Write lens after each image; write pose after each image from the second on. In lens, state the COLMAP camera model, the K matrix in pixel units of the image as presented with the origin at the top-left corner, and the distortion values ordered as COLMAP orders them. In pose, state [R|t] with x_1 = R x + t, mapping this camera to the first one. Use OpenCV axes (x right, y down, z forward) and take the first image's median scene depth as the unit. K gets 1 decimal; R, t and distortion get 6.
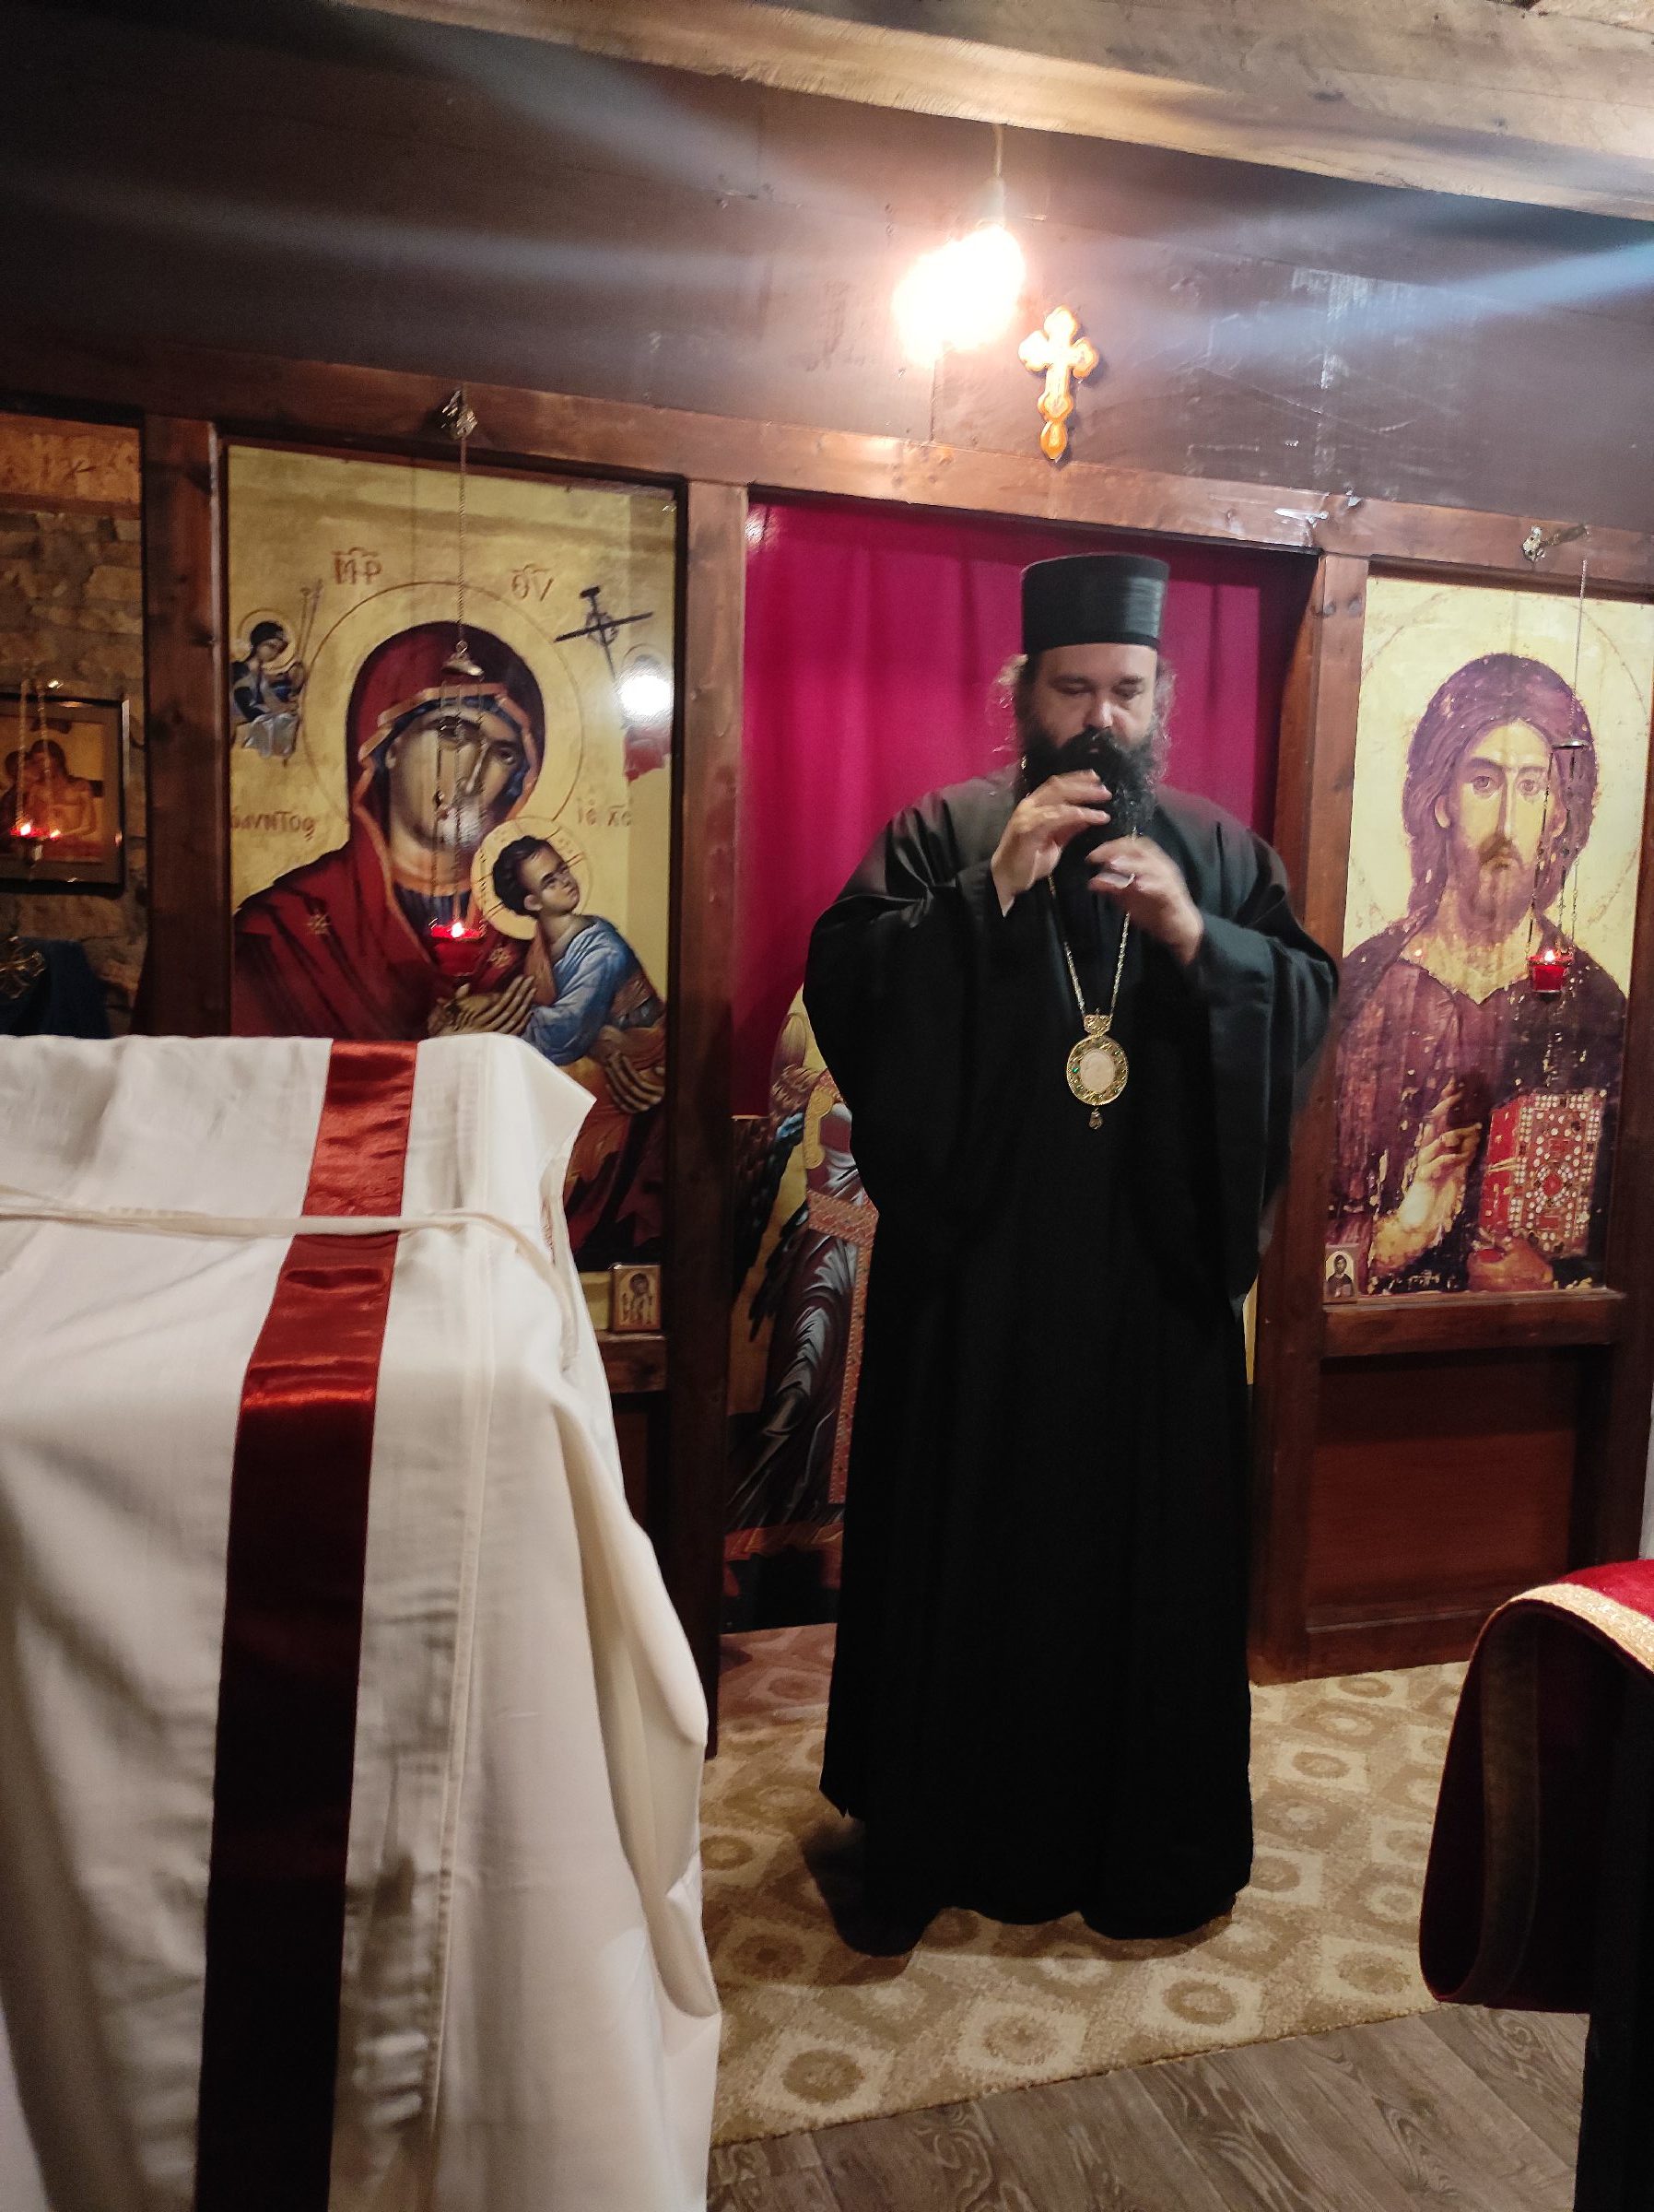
lens RADIAL K [[1637.0, 0, 817.4], [0, 1637.0, 1106.0], [0, 0, 1]] dist [0.033458, -0.016762]
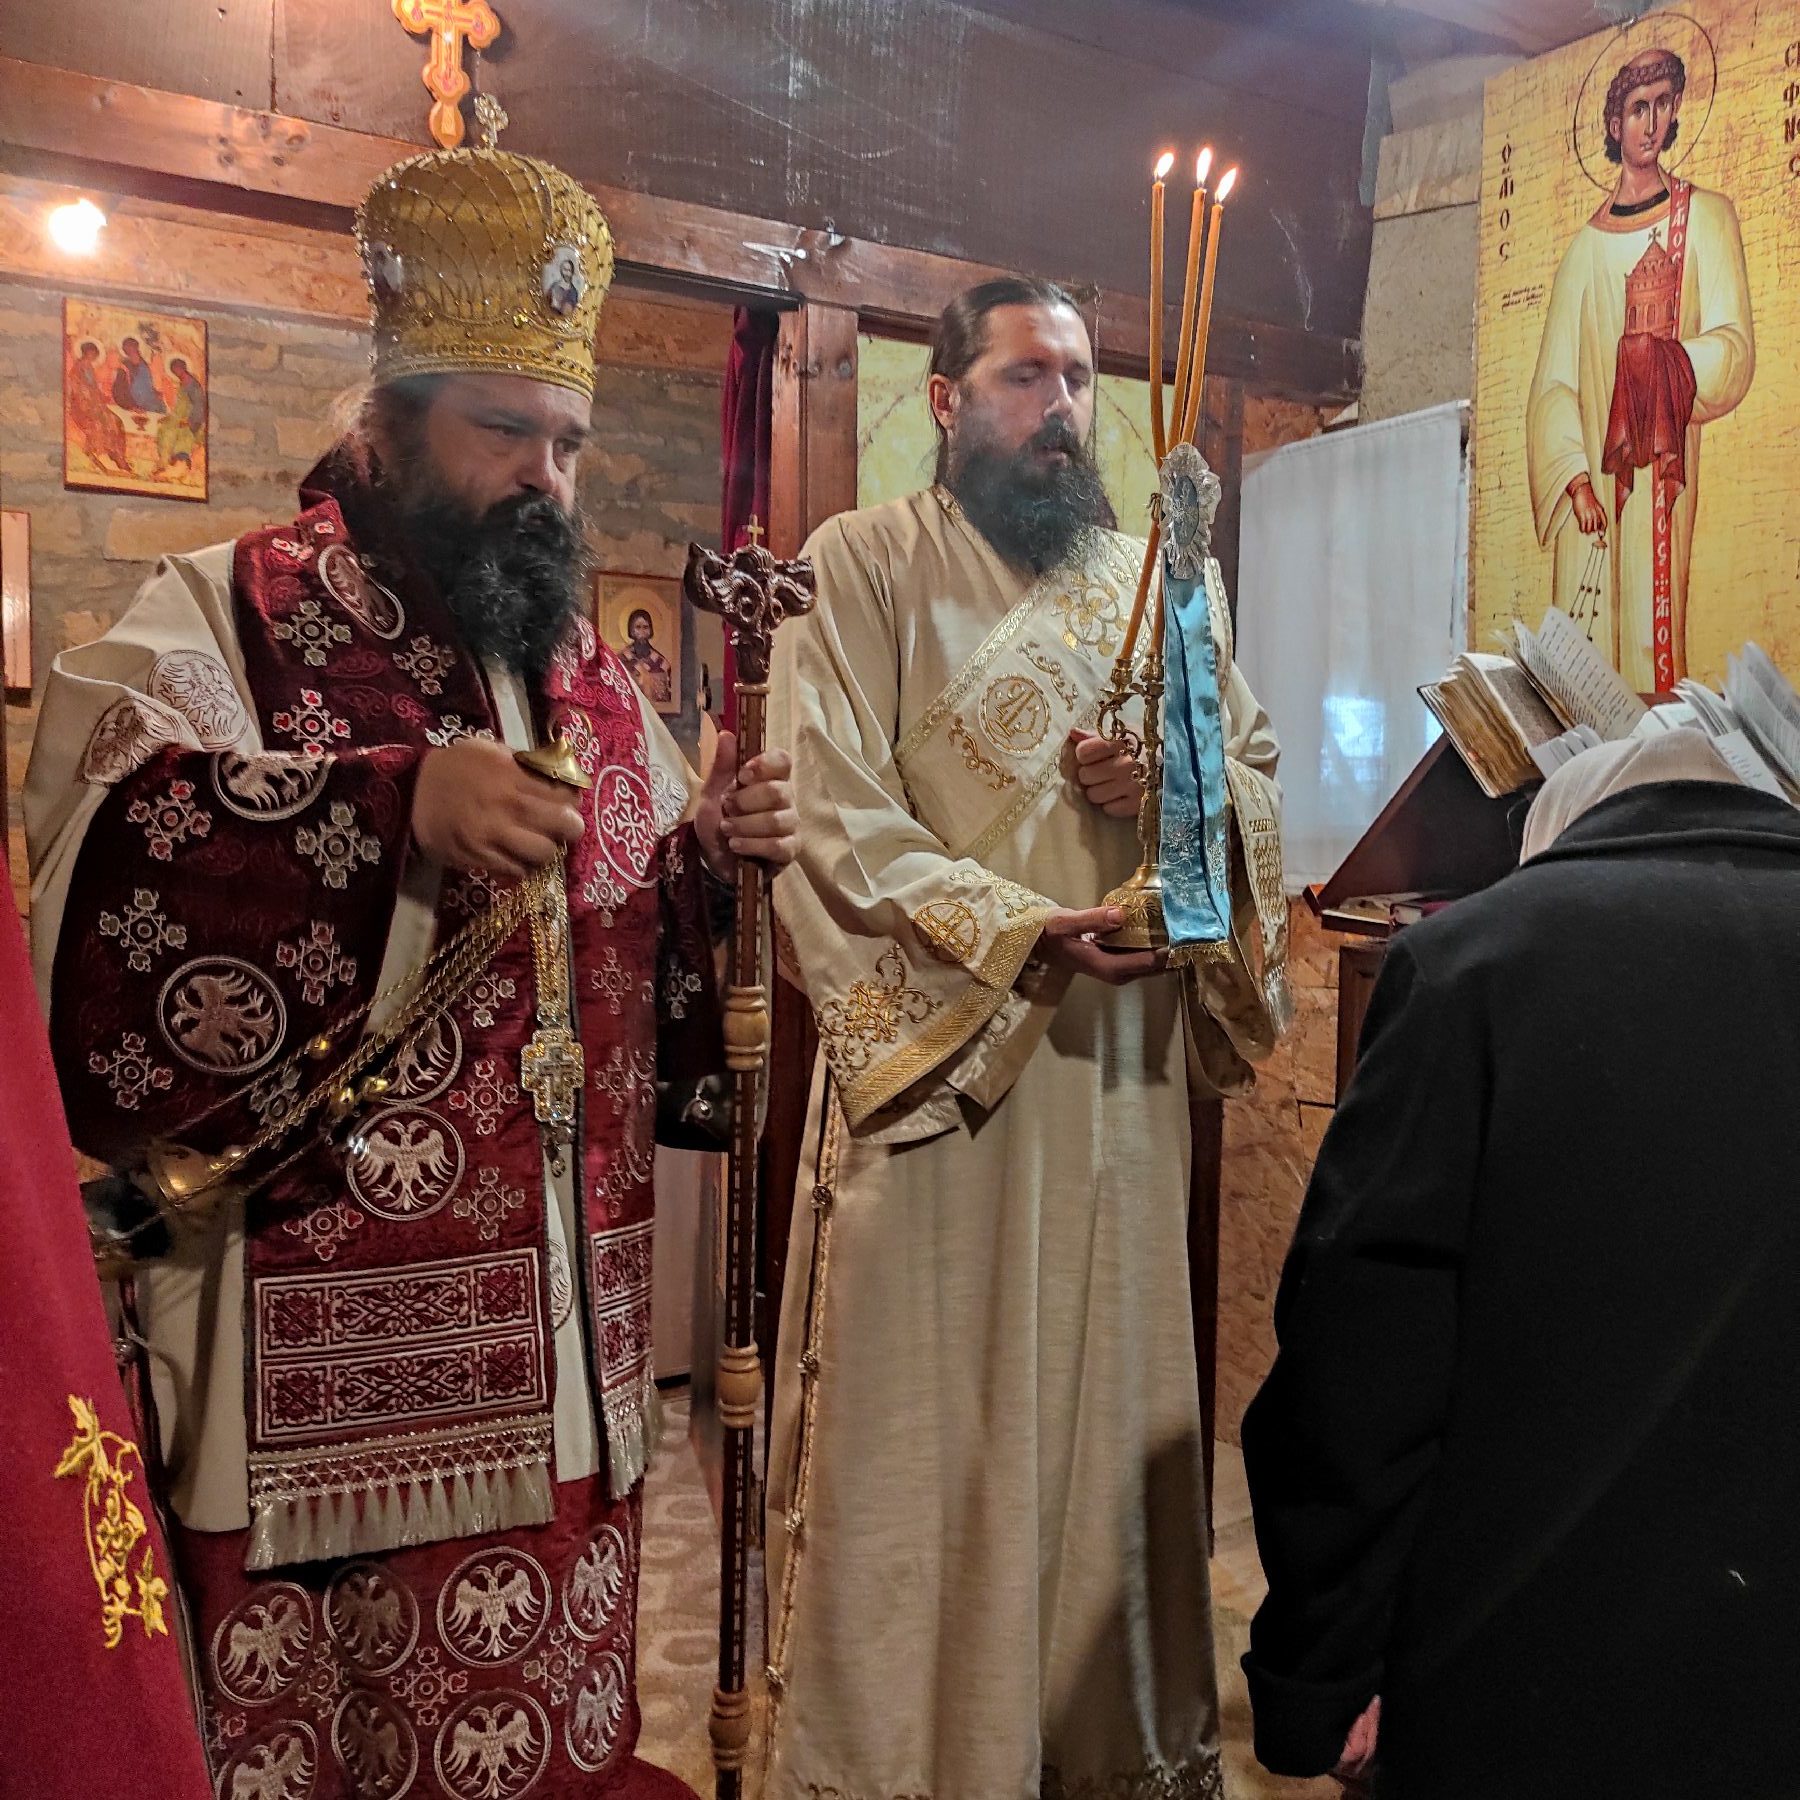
lens RADIAL K [[1790.0, 0, 911.0], [0, 1790.0, 912.6], [0, 0, 1]] dist [0.017662, 0.000000]
pose [[0.954620, -0.045118, 0.294390, 0.080004], [0.050103, 0.998700, -0.009410, -0.019326], [-0.293583, 0.023733, 0.955639, 0.135499]]
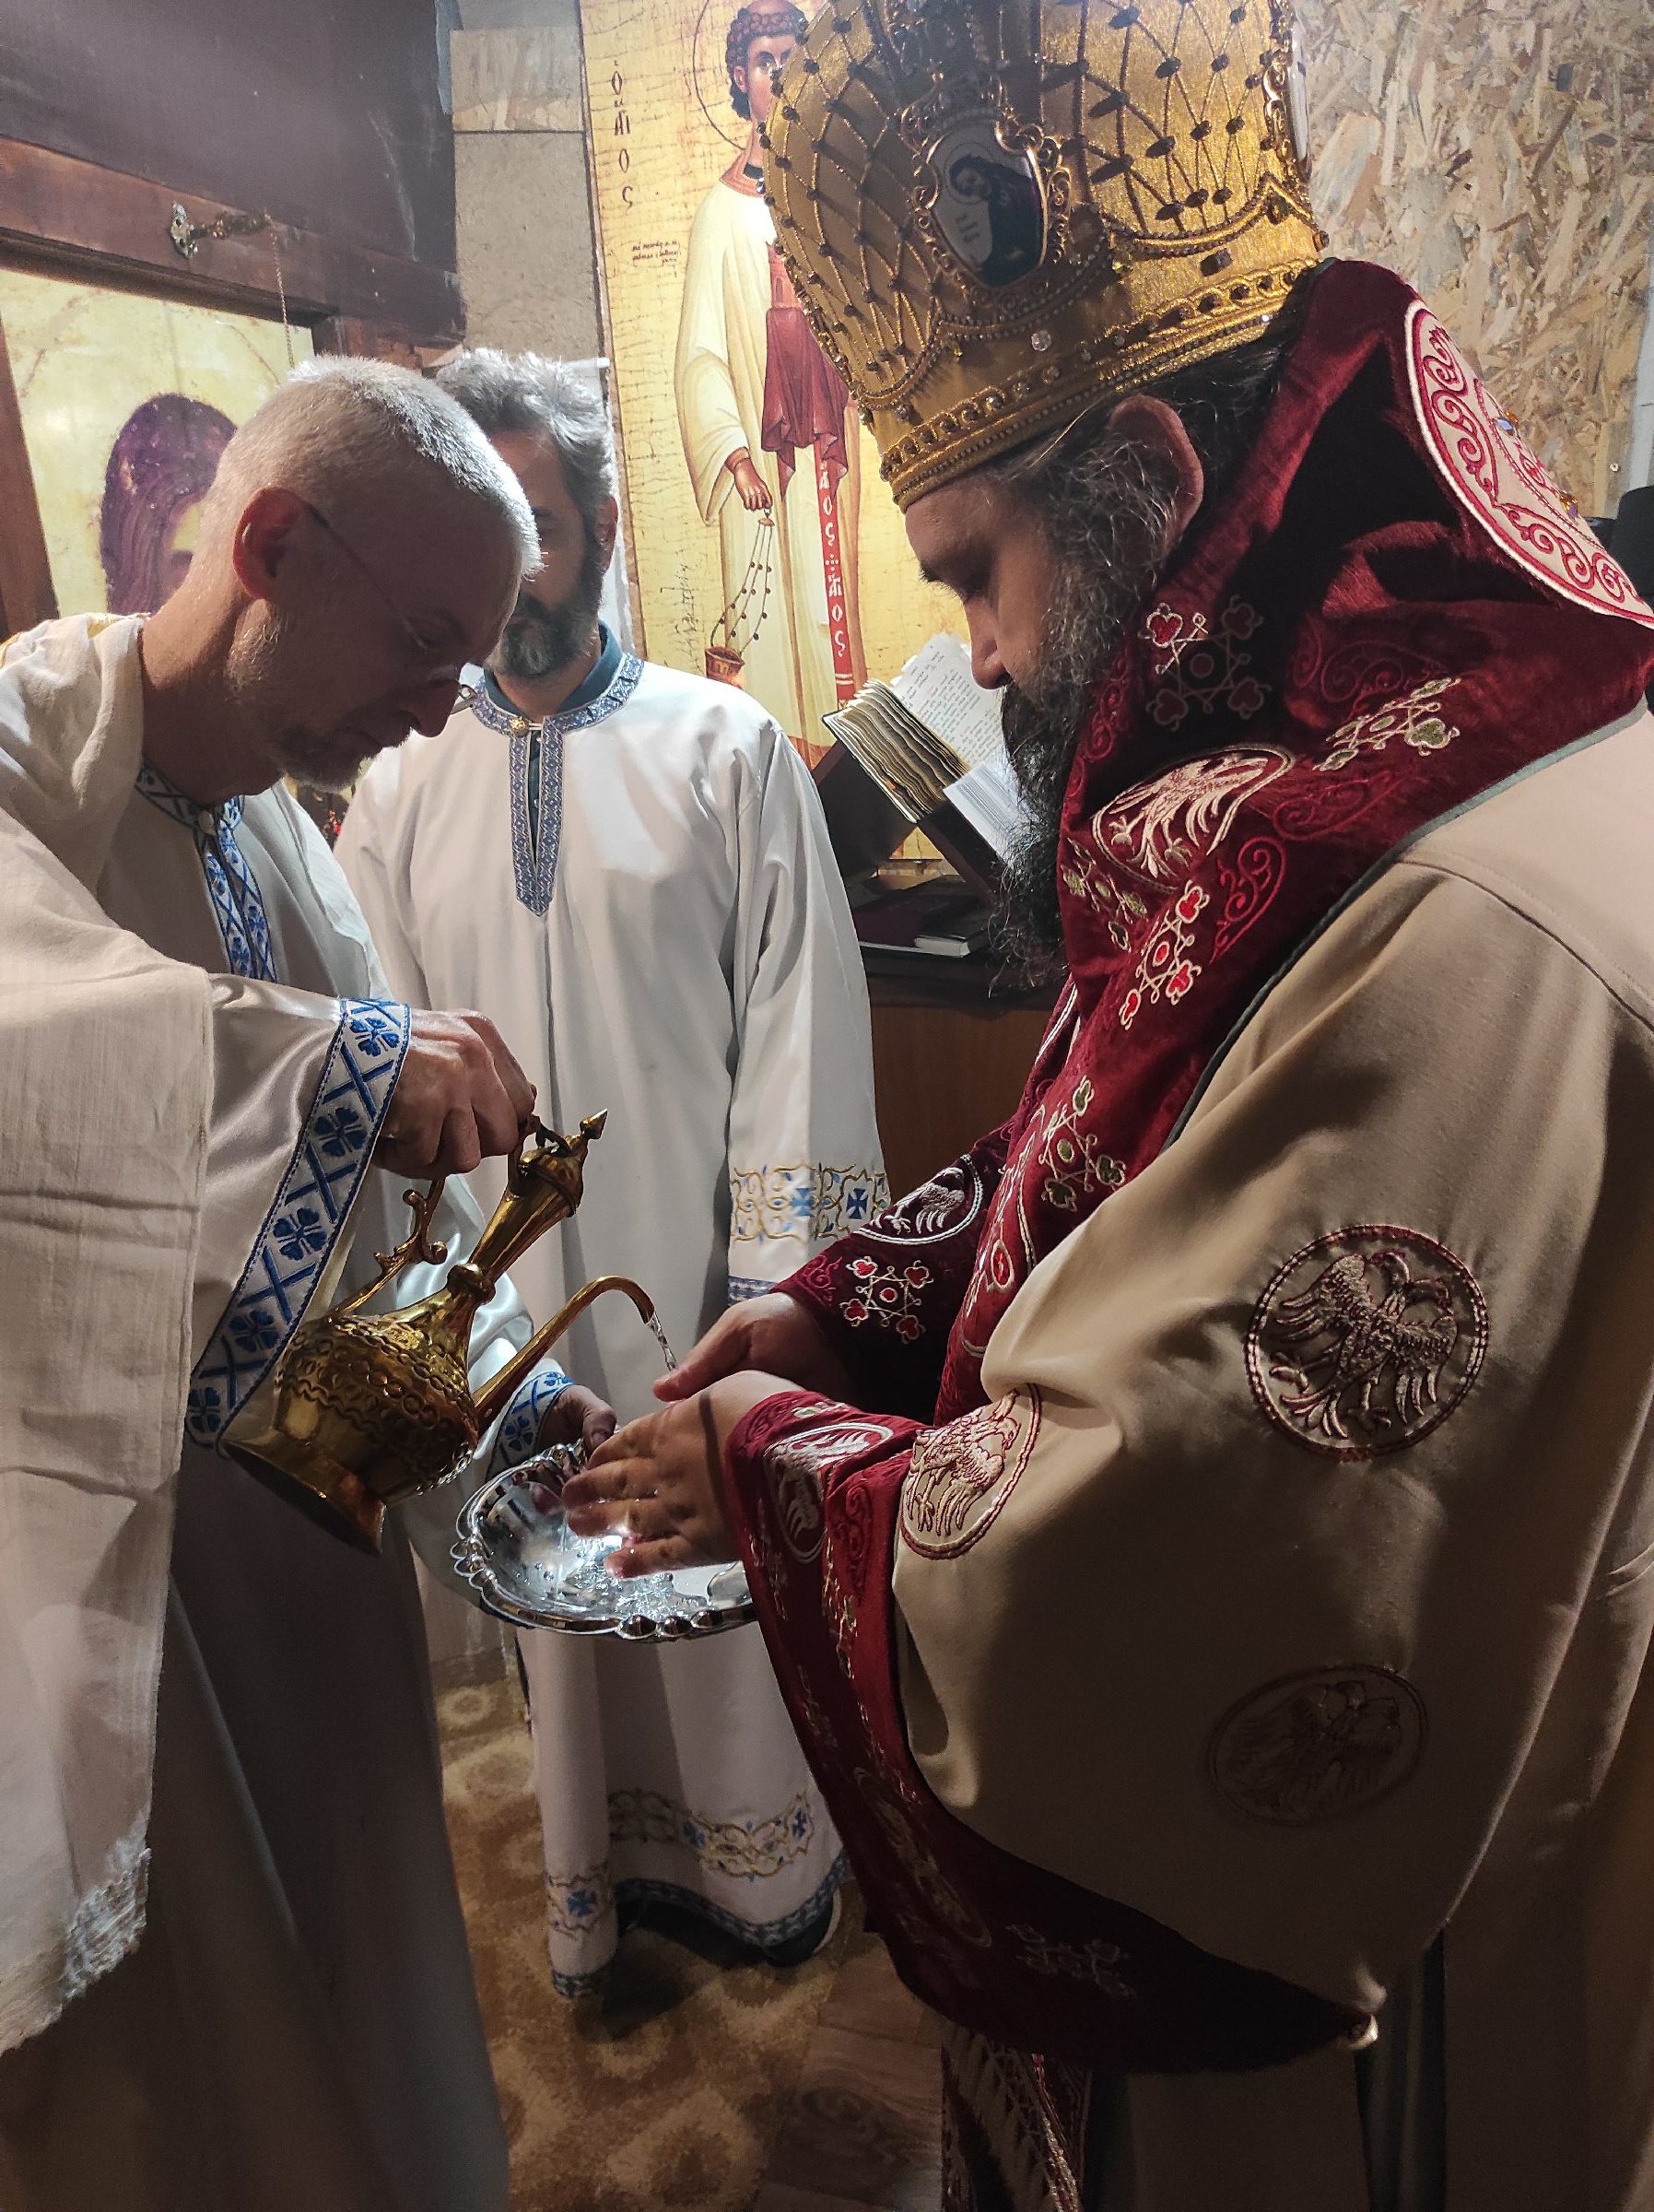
lens RADIAL K [[1637.0, 0, 834.3], [0, 1637.0, 1106.7], [0, 0, 1]] dist [0.033458, -0.016762]
pose [[0.544807, -0.316309, 0.776617, -0.073659], [0.154273, 0.948129, 0.277940, -0.144877], [-0.824248, -0.031613, 0.565346, 0.375868]]
